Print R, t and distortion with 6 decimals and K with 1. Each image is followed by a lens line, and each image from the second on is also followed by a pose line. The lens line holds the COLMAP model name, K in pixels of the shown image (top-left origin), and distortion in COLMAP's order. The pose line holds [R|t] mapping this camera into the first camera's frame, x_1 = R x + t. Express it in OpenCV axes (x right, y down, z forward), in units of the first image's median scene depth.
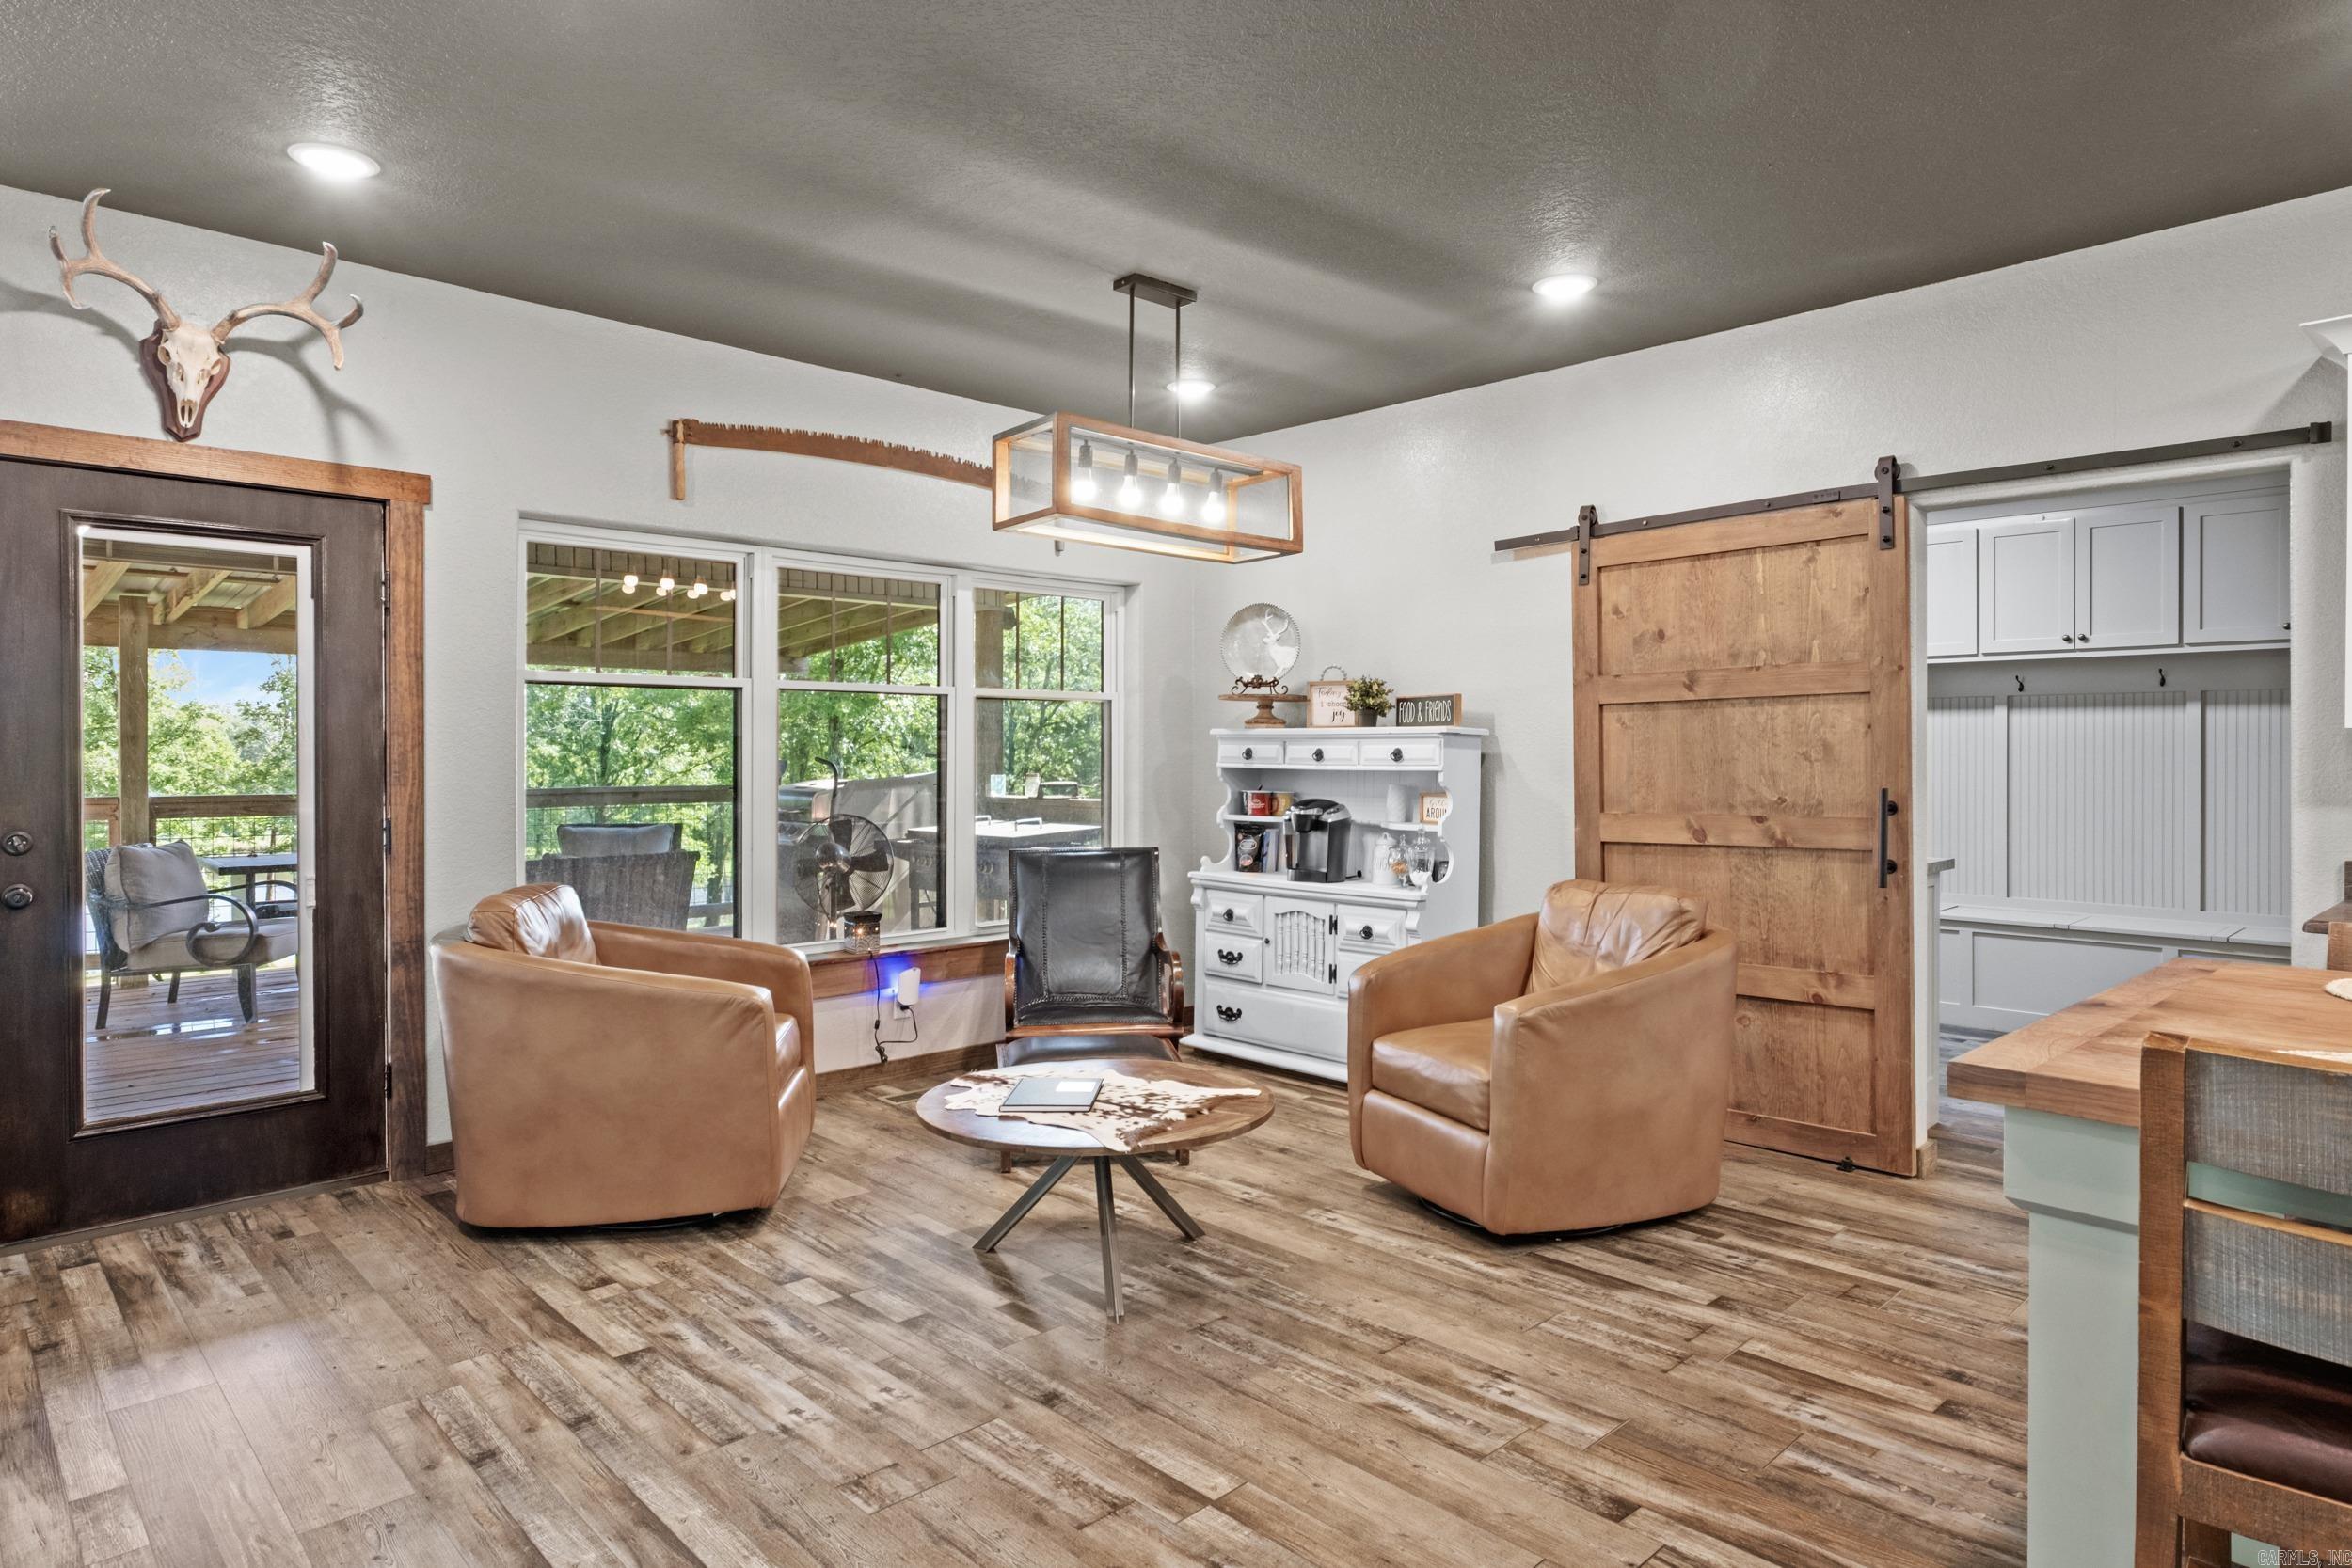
lens RADIAL K [[1360.8, 0, 1174.7], [0, 1360.8, 772.0], [0, 0, 1]] dist [-0.008954, 0.006630]
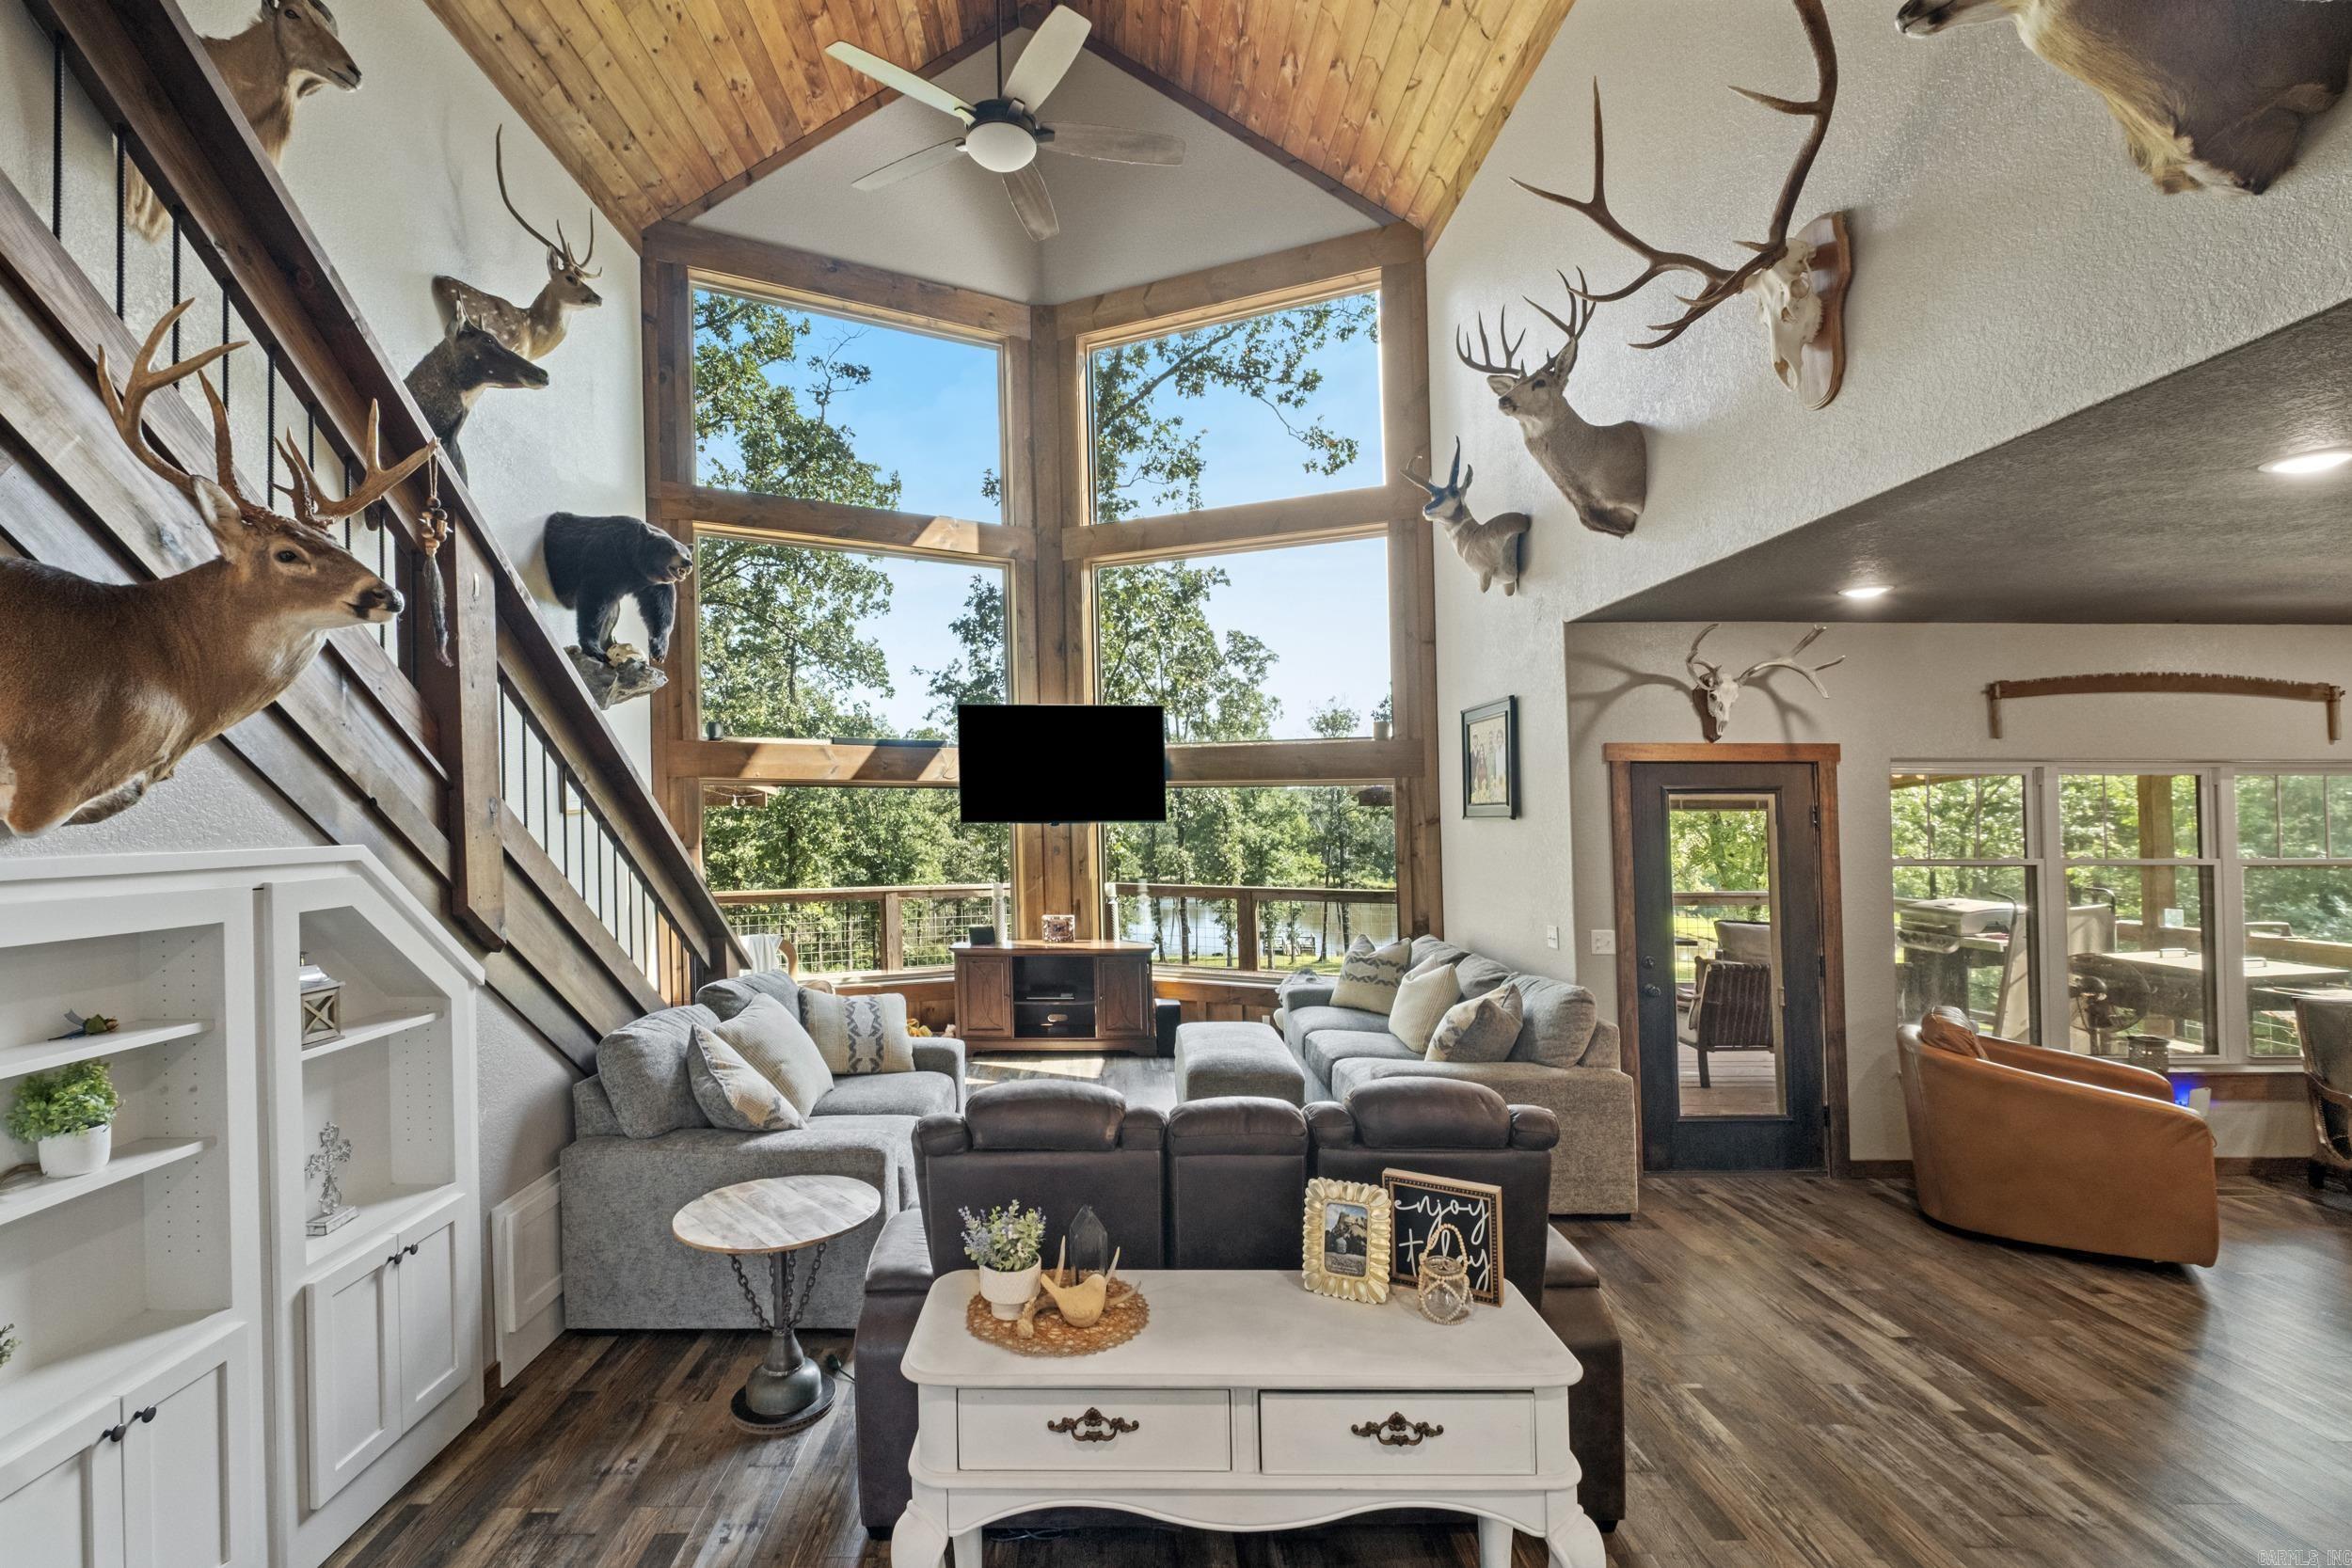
lens RADIAL K [[1016.9, 0, 1164.2], [0, 1016.9, 816.9], [0, 0, 1]] dist [-0.007899, 0.000548]
pose [[0.717429, -0.011342, -0.696539, -0.295076], [-0.007178, 0.999694, -0.023671, -0.099803], [0.696594, 0.021981, 0.717128, -0.448420]]
